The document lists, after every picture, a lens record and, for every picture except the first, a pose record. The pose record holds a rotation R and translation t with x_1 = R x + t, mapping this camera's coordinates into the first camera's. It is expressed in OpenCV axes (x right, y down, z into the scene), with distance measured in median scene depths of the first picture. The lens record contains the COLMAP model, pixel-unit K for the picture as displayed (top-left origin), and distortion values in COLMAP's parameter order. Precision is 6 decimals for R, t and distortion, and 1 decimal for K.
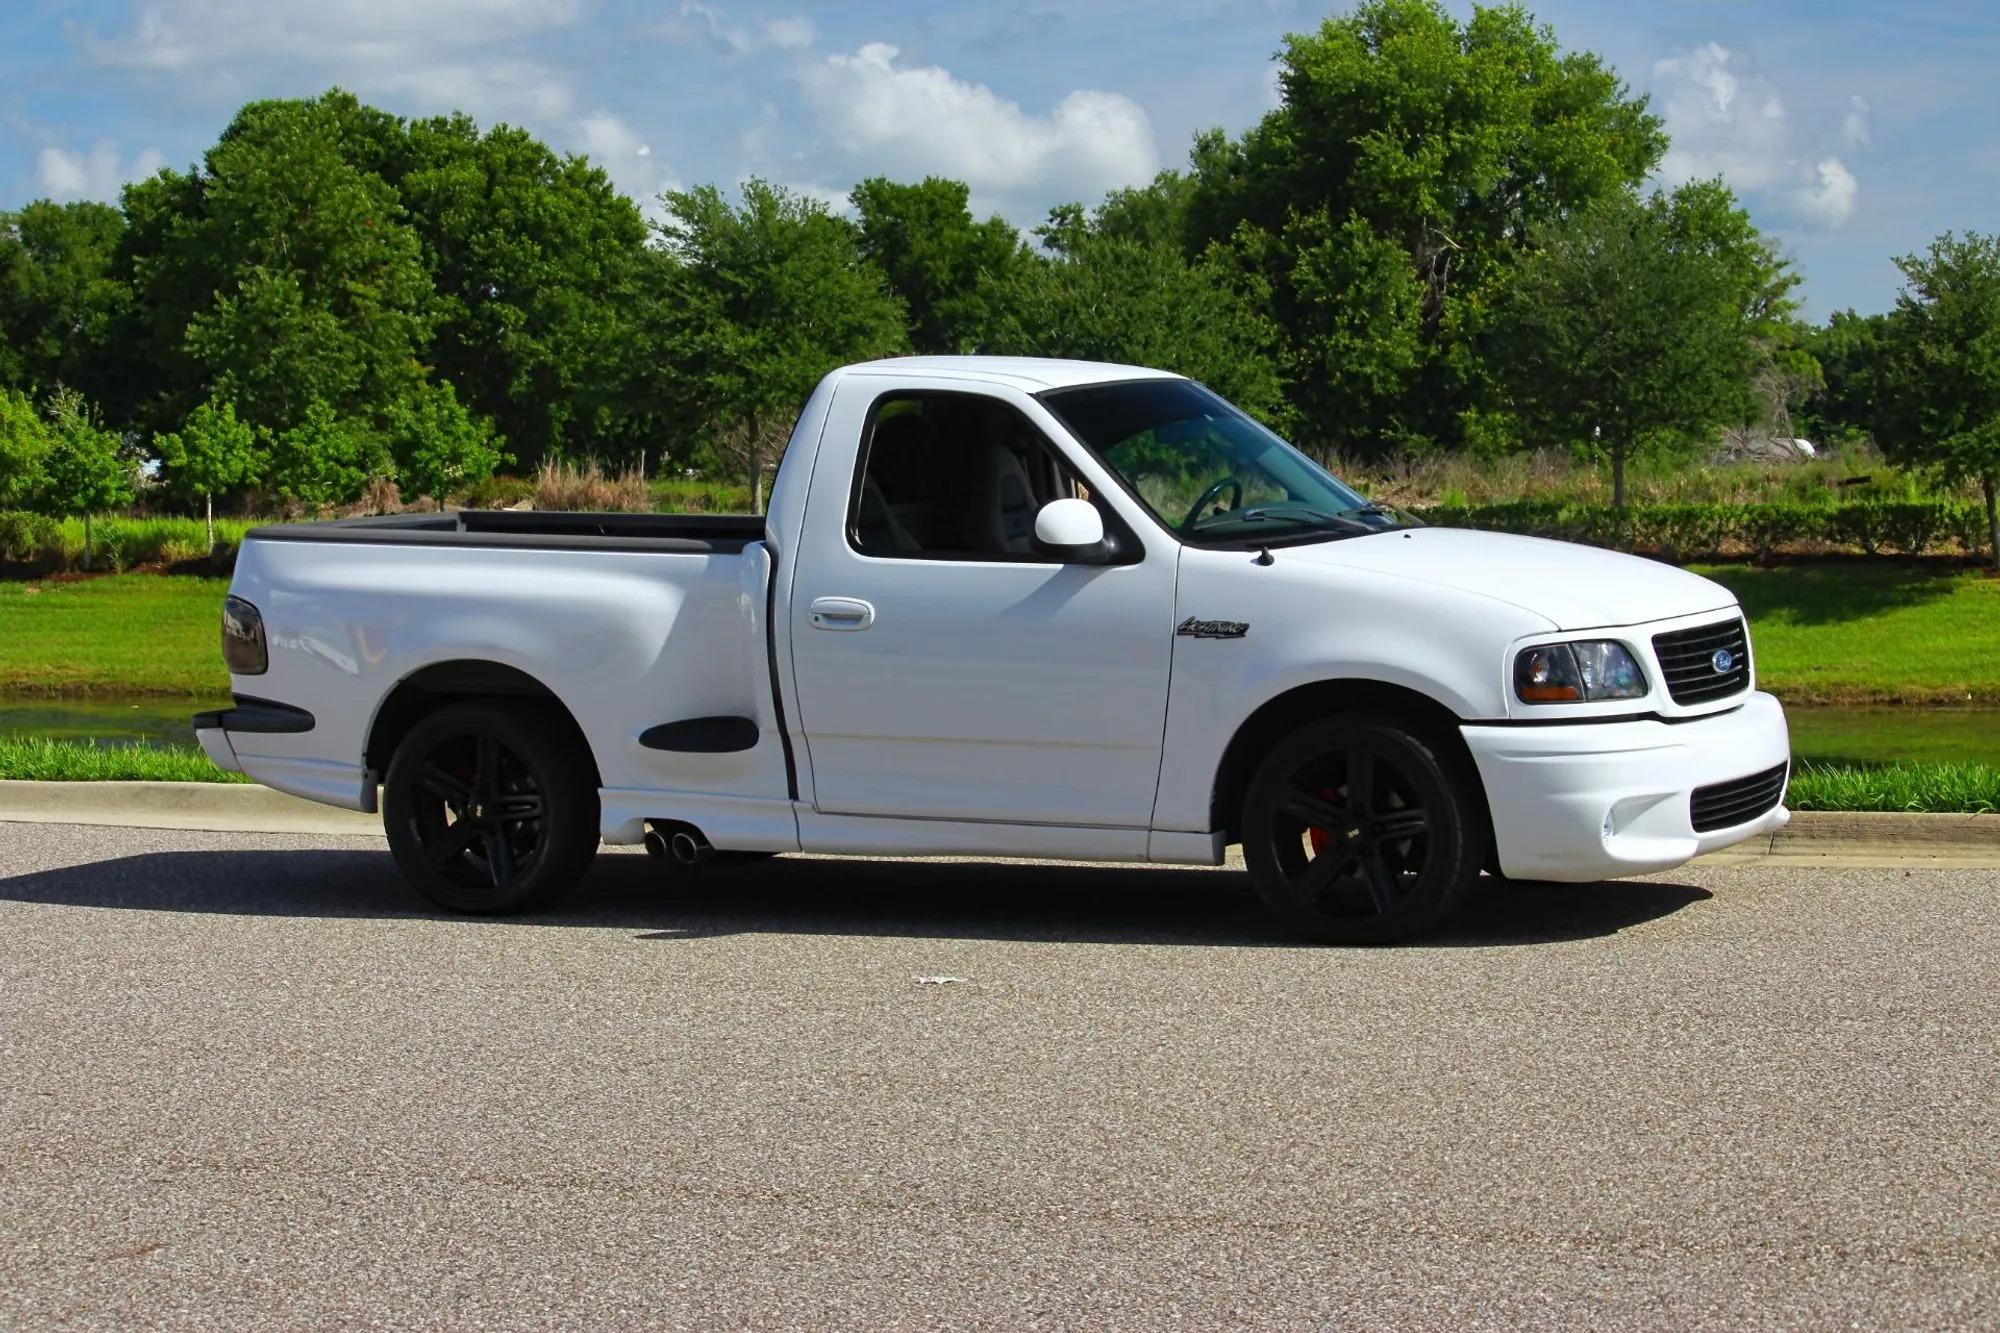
lens RADIAL K [[5103.7, 0, 977.4], [0, 5103.7, 599.0], [0, 0, 1]] dist [-0.404139, 0.000000]
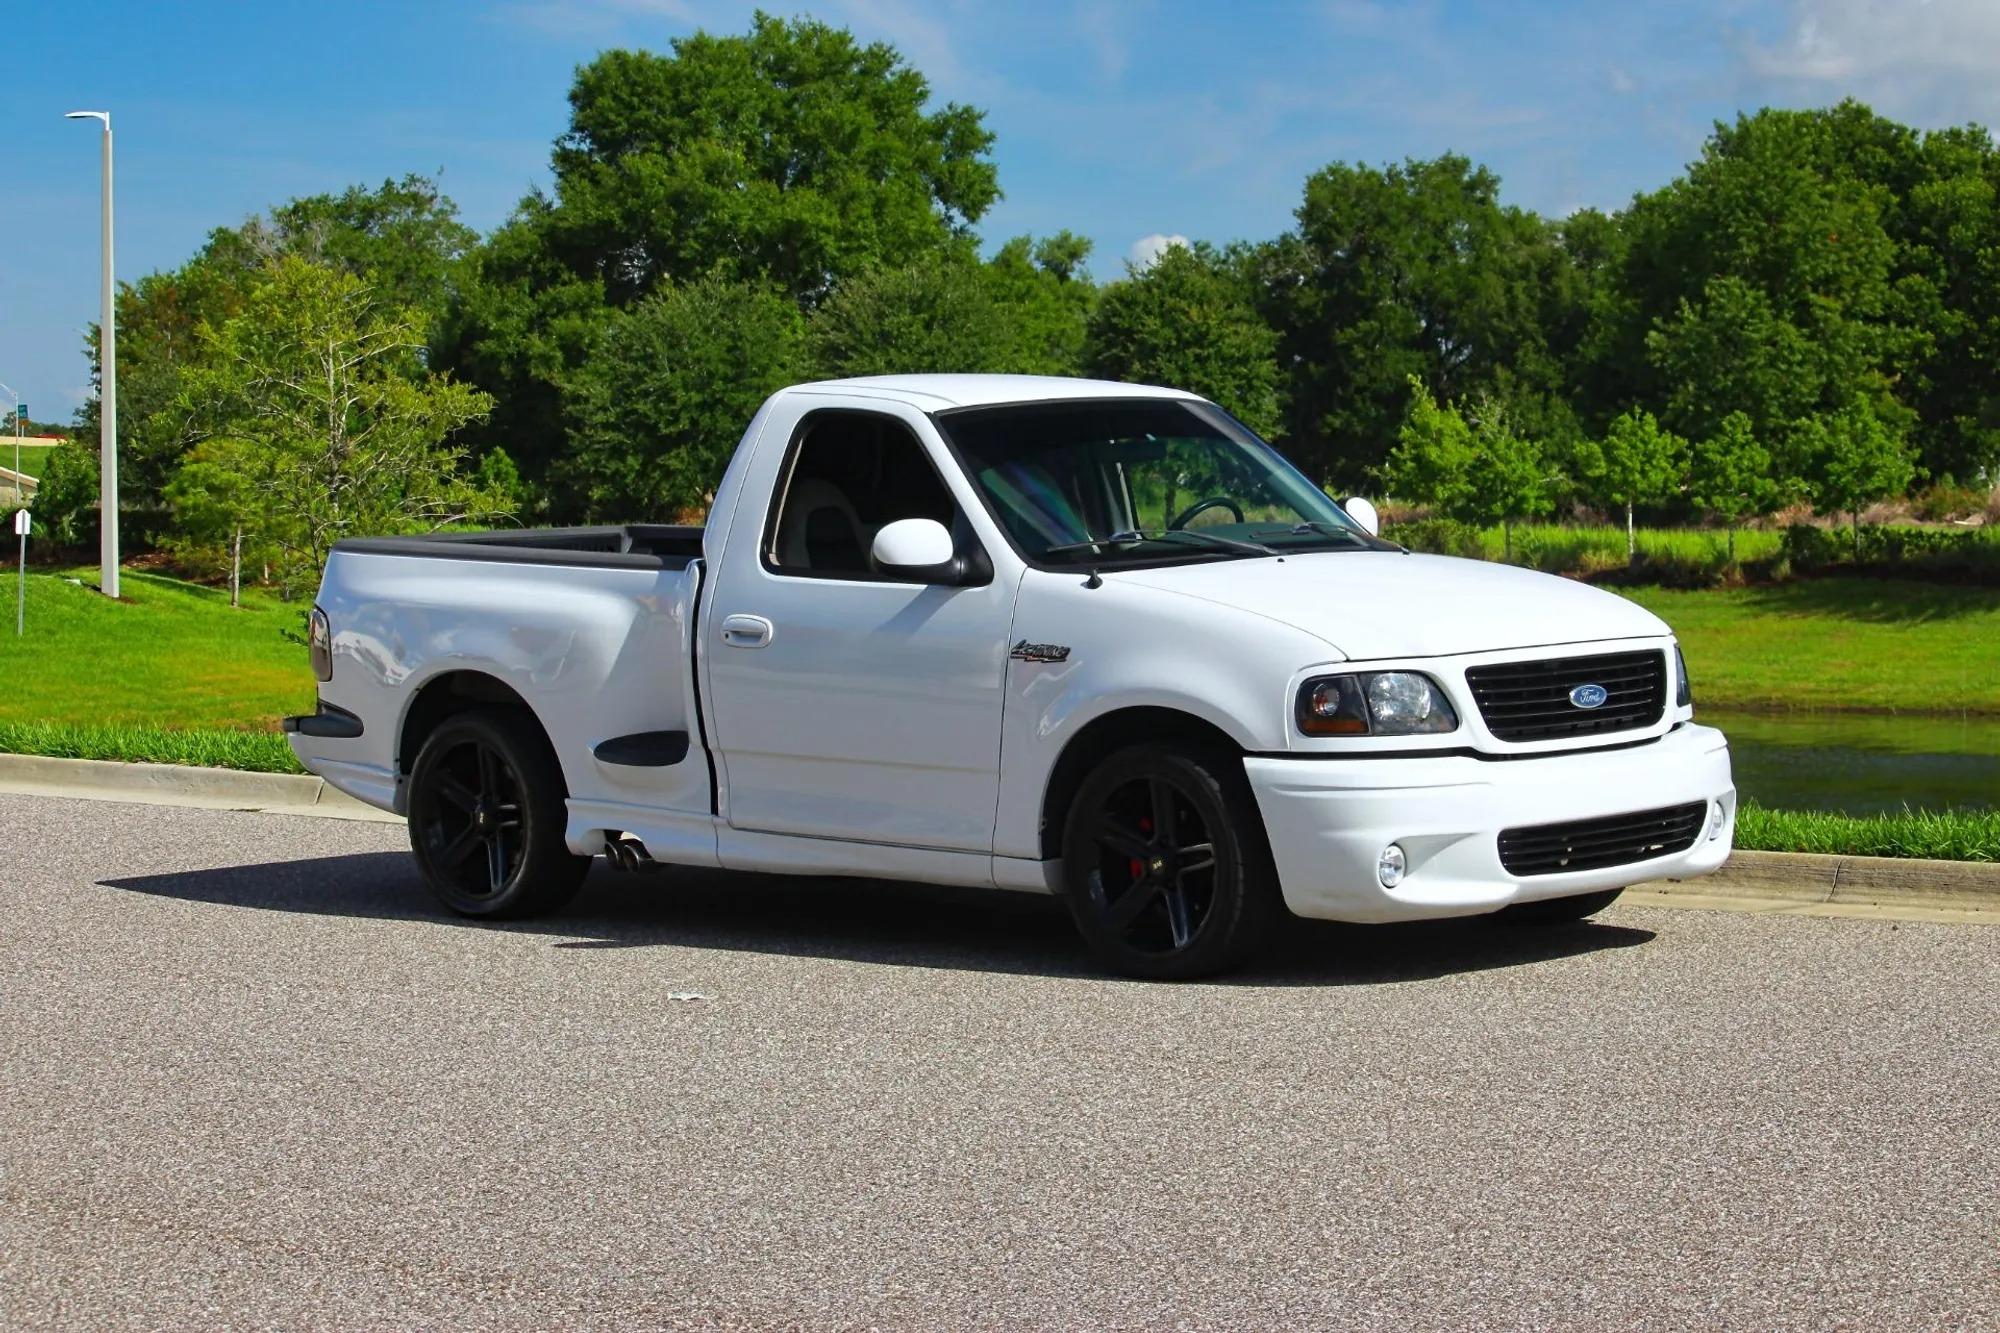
lens RADIAL K [[5103.7, 0, 939.8], [0, 5103.7, 589.5], [0, 0, 1]] dist [-0.404139, 0.000000]
pose [[0.945569, 0.013293, -0.325150, 0.314897], [-0.014501, 0.999894, -0.001291, -0.004280], [0.325098, 0.005935, 0.945662, 0.057870]]
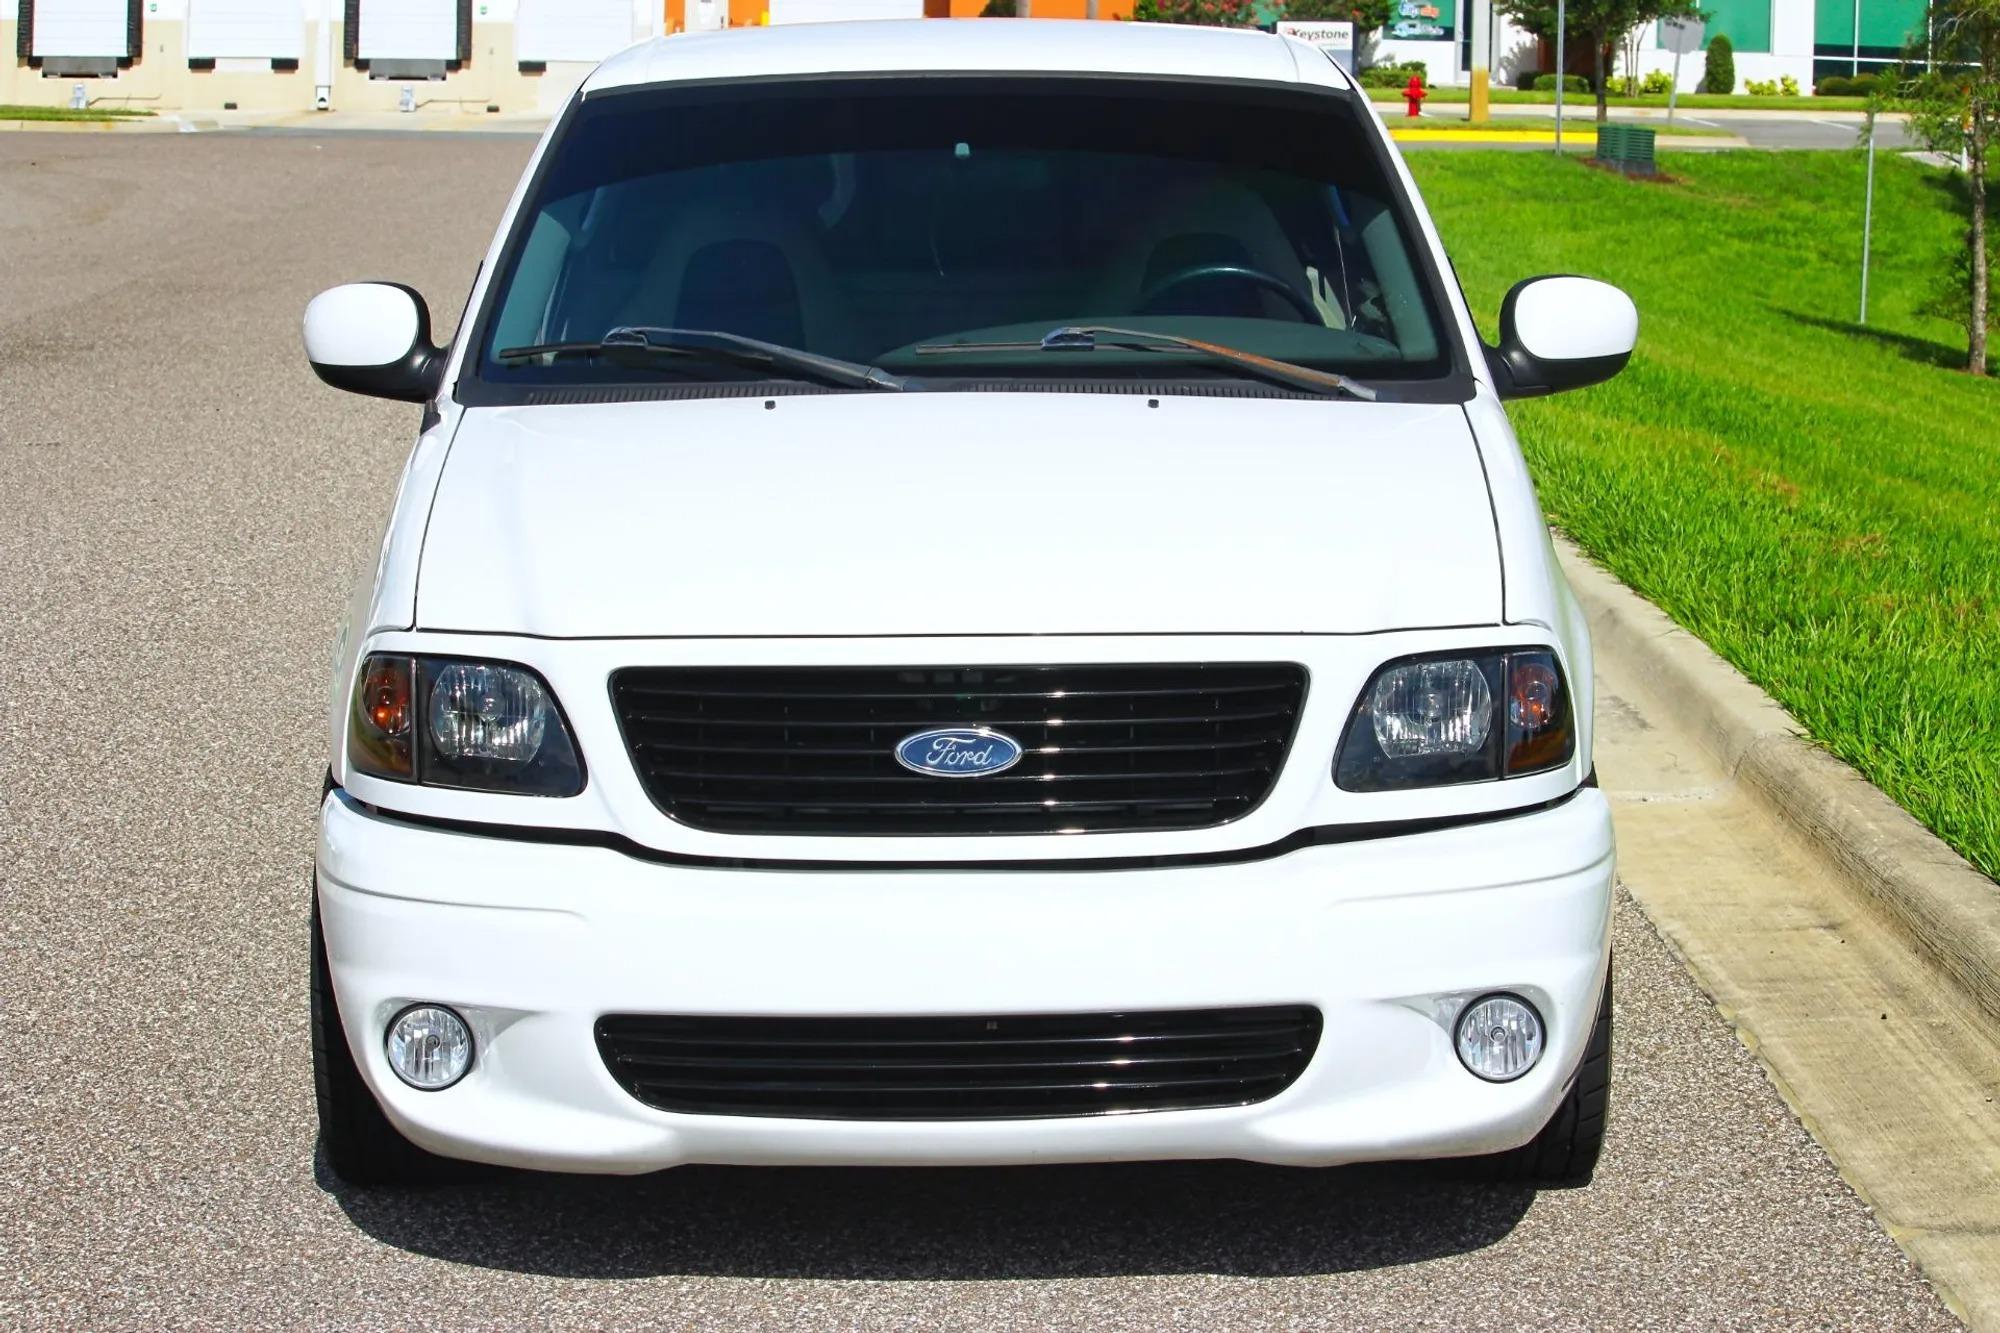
lens RADIAL K [[5103.7, 0, 1003.7], [0, 5103.7, 677.0], [0, 0, 1]] dist [-0.404139, 0.000000]
pose [[0.434005, 0.142780, -0.889524, 0.502317], [-0.051806, 0.989683, 0.133581, -0.049659], [0.899419, -0.011892, 0.436925, 0.745881]]
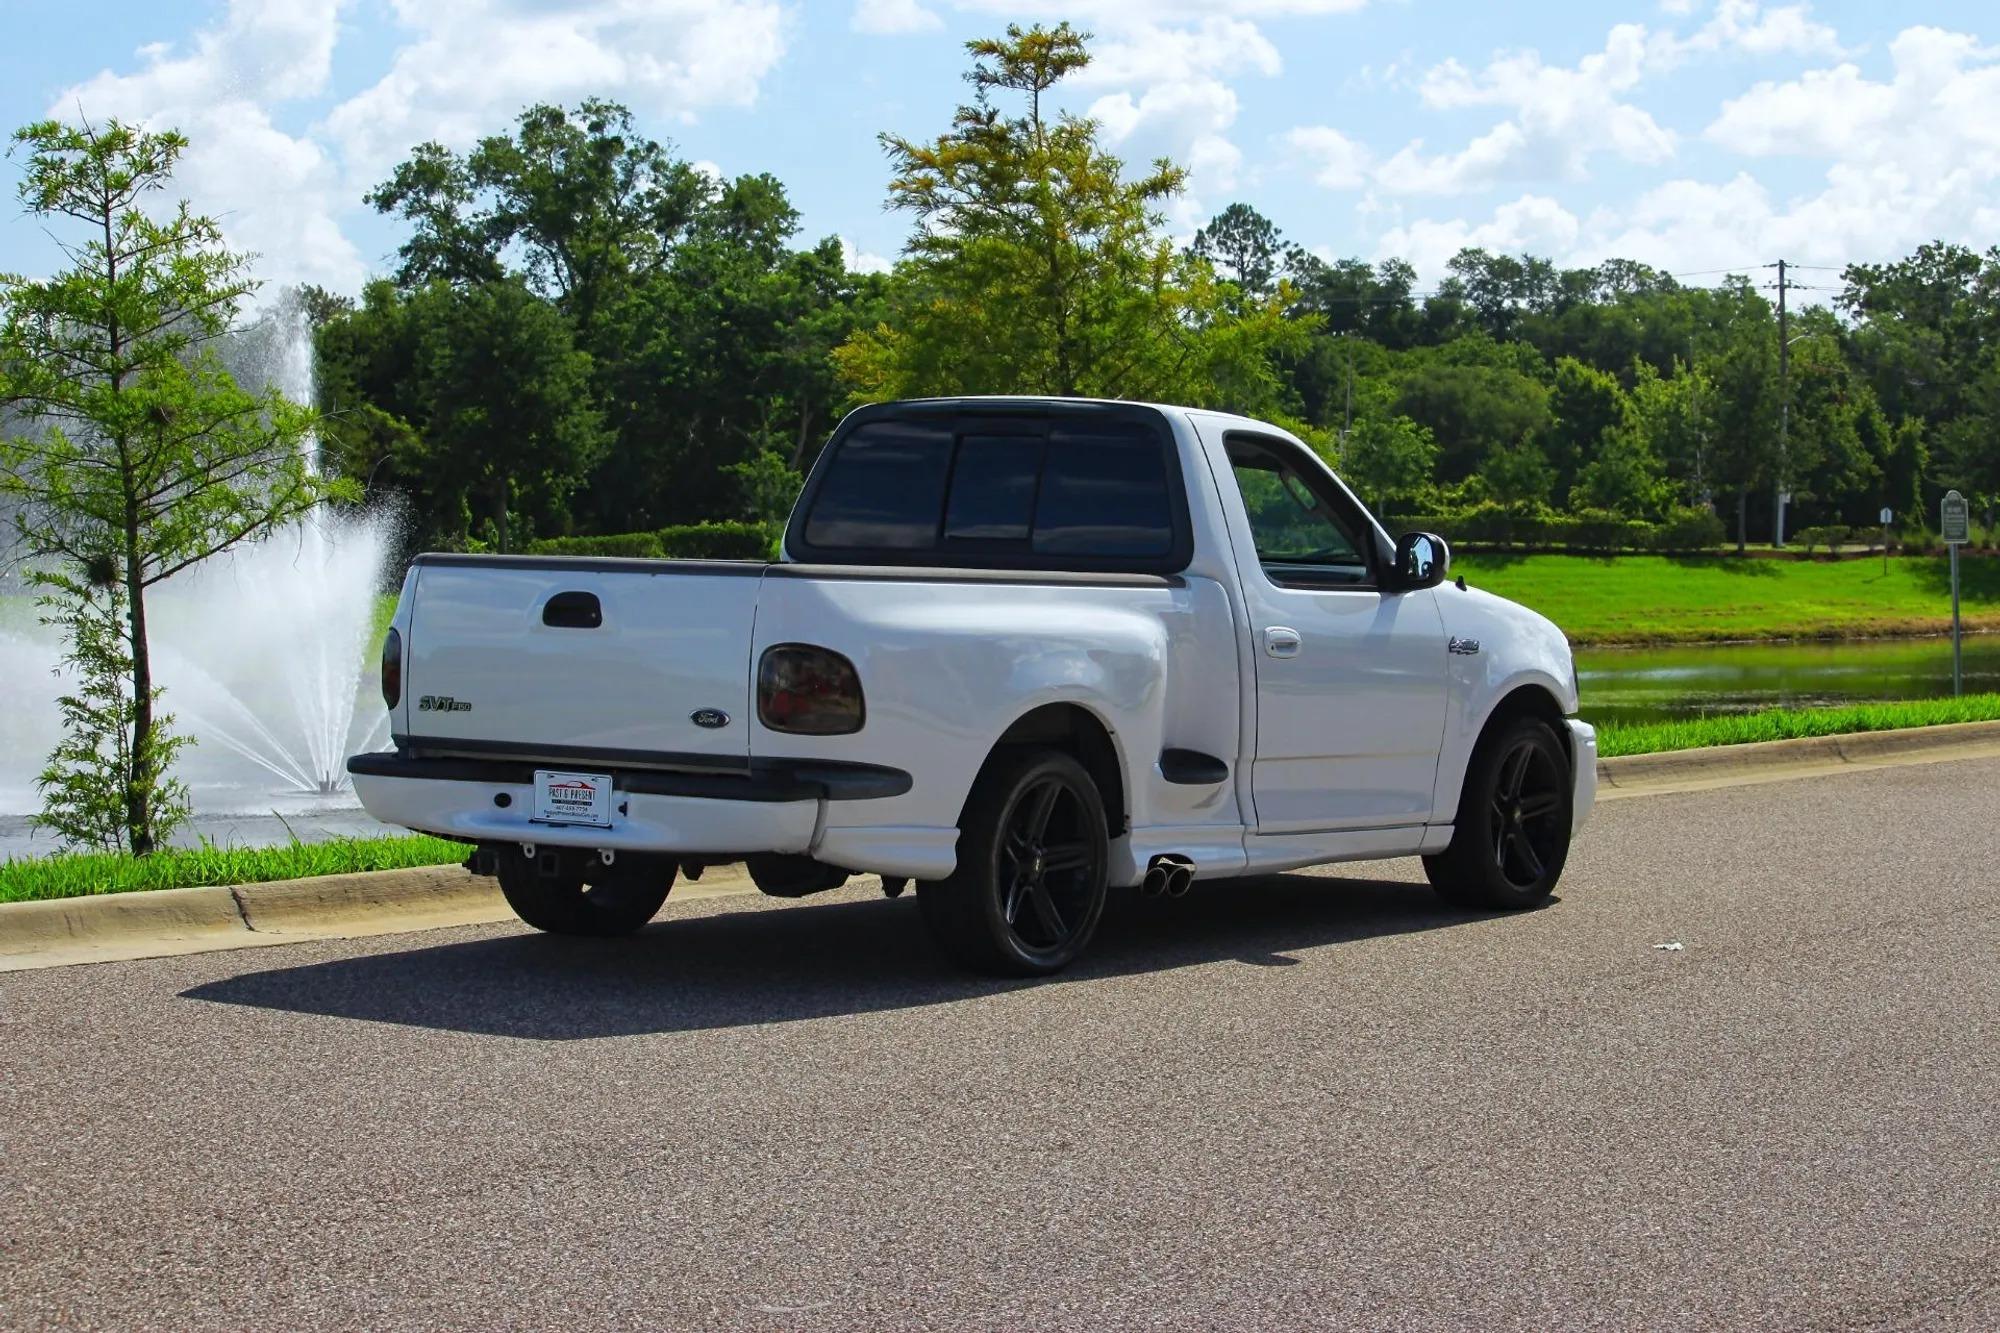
lens RADIAL K [[5103.7, 0, 994.5], [0, 5103.7, 677.7], [0, 0, 1]] dist [-0.404139, 0.000000]
pose [[0.150800, -0.019663, 0.988369, -1.006910], [0.031426, 0.999392, 0.015088, -0.007083], [-0.988065, 0.028785, 0.151326, 0.843344]]
